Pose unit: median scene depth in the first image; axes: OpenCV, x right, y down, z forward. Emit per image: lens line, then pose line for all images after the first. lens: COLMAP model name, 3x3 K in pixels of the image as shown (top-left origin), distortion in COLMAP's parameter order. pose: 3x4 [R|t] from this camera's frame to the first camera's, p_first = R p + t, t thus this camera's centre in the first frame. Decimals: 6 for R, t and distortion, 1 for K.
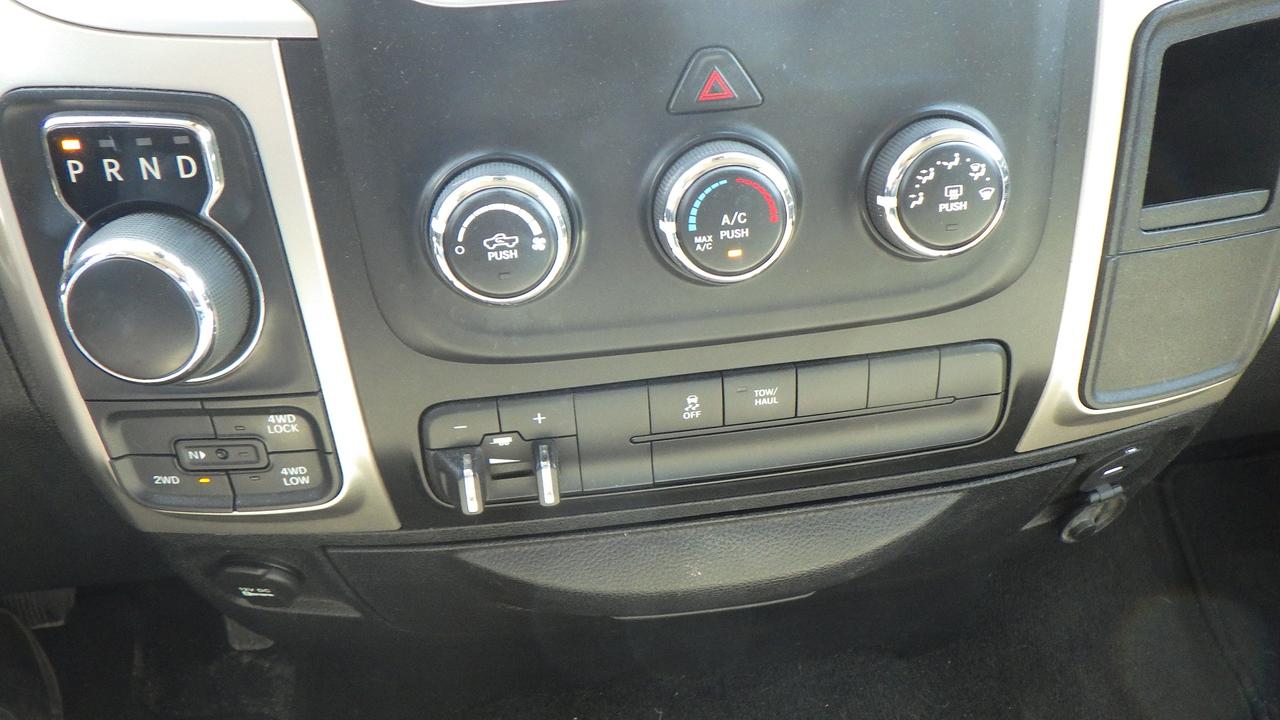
lens RADIAL K [[1070.3, 0, 635.0], [0, 1070.3, 365.0], [0, 0, 1]] dist [-0.003706, 0.006414]
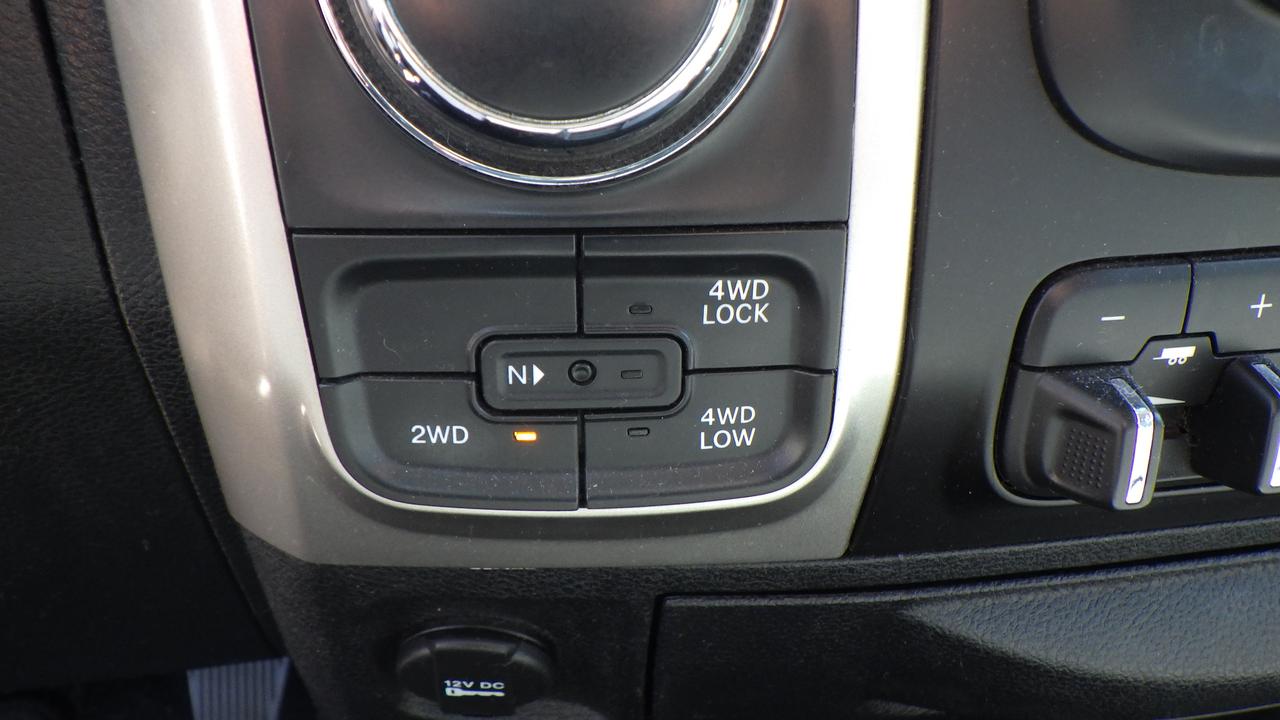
lens RADIAL K [[1070.3, 0, 635.0], [0, 1070.3, 365.0], [0, 0, 1]] dist [-0.003706, 0.006414]
pose [[0.993561, 0.018749, 0.111740, -0.422454], [-0.009328, 0.996401, -0.084246, 0.119773], [-0.112918, 0.082661, 0.990160, 0.562671]]
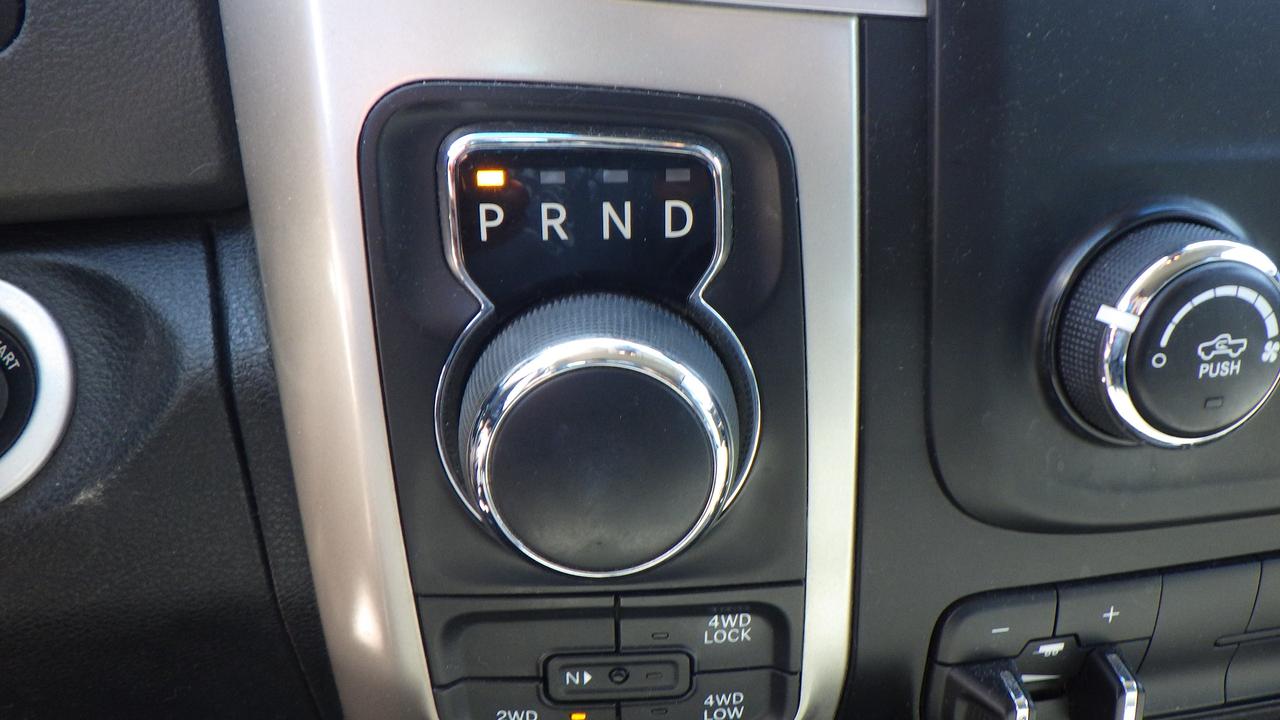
lens RADIAL K [[1070.3, 0, 635.0], [0, 1070.3, 365.0], [0, 0, 1]] dist [-0.003706, 0.006414]
pose [[0.995351, 0.010277, 0.095759, -0.447502], [-0.000855, 0.995195, -0.097909, -0.038219], [-0.096305, 0.097371, 0.990578, 0.362974]]
